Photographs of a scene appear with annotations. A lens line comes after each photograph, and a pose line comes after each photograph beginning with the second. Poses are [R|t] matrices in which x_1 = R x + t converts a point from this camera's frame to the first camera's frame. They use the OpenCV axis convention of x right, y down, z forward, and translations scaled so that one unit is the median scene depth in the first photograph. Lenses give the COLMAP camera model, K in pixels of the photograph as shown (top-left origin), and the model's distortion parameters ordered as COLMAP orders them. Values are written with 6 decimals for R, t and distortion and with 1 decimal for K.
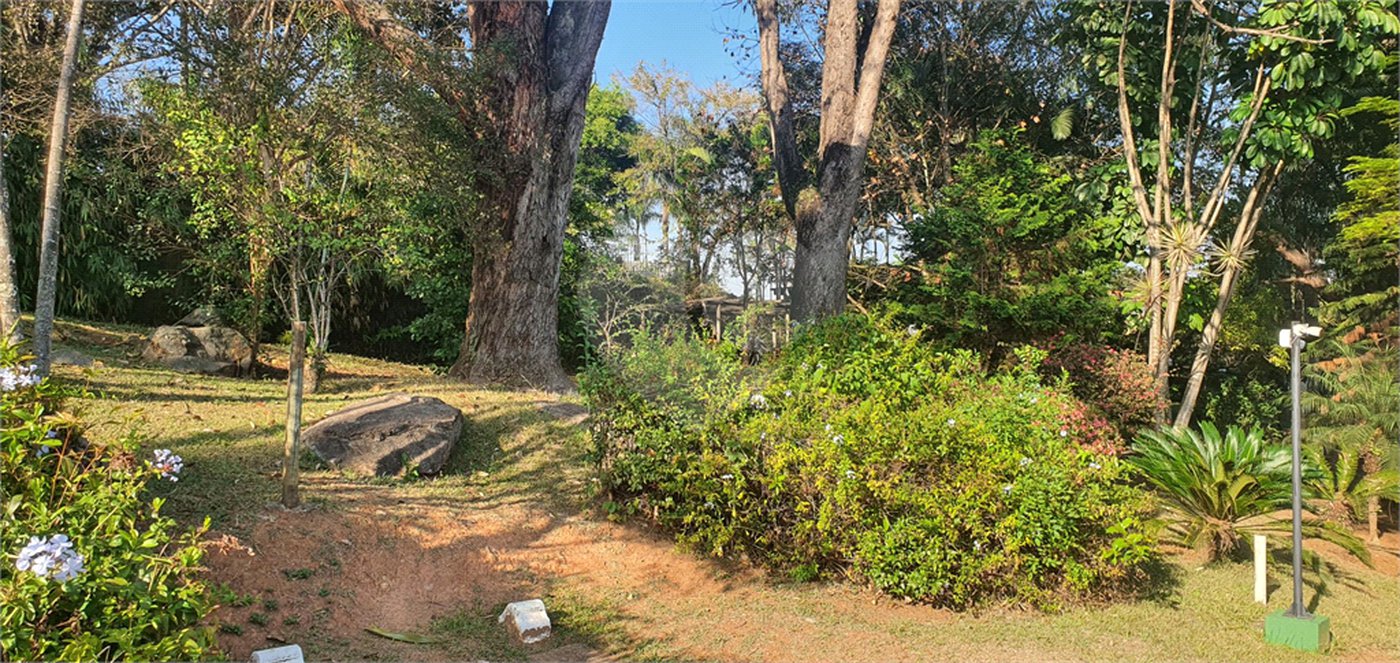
lens RADIAL K [[1332.6, 0, 700.0], [0, 1332.6, 331.5], [0, 0, 1]] dist [0.174373, -0.613257]
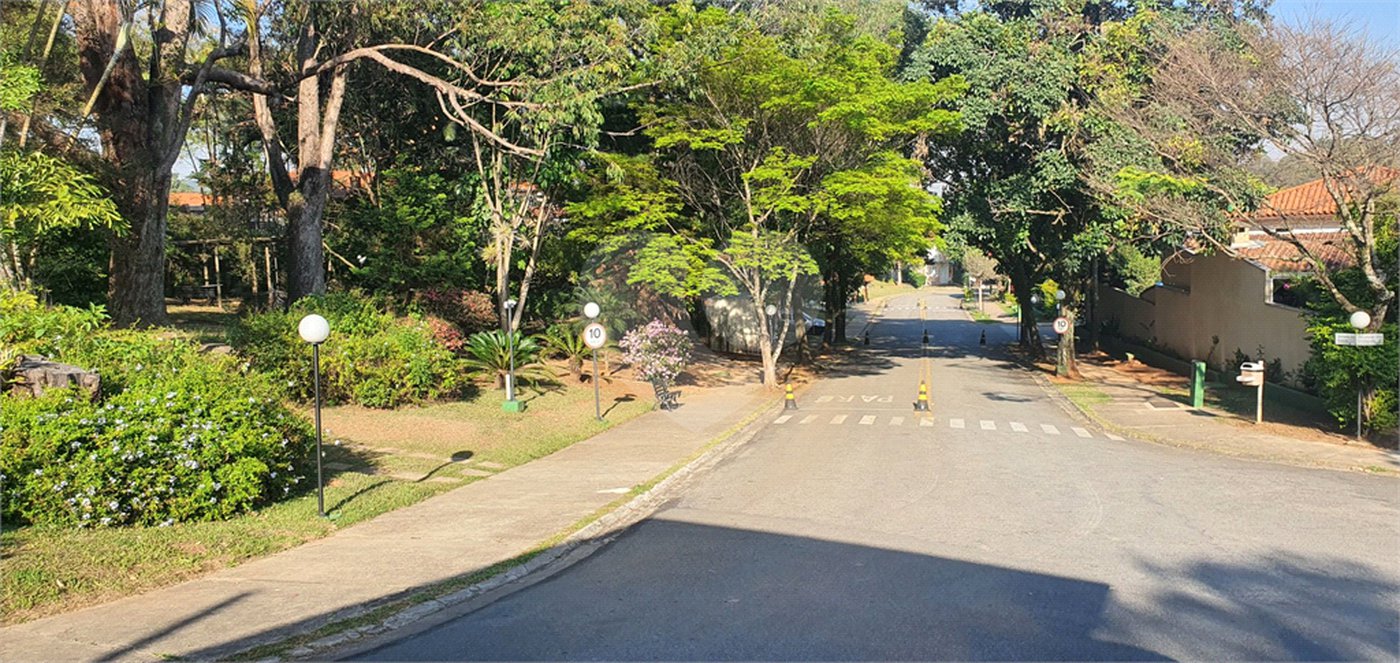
lens RADIAL K [[1332.6, 0, 700.0], [0, 1332.6, 331.5], [0, 0, 1]] dist [0.174373, -0.613257]
pose [[0.916940, -0.067667, 0.393246, -0.236719], [0.030081, 0.994434, 0.100974, -0.167471], [-0.397890, -0.080758, 0.913872, -1.382890]]
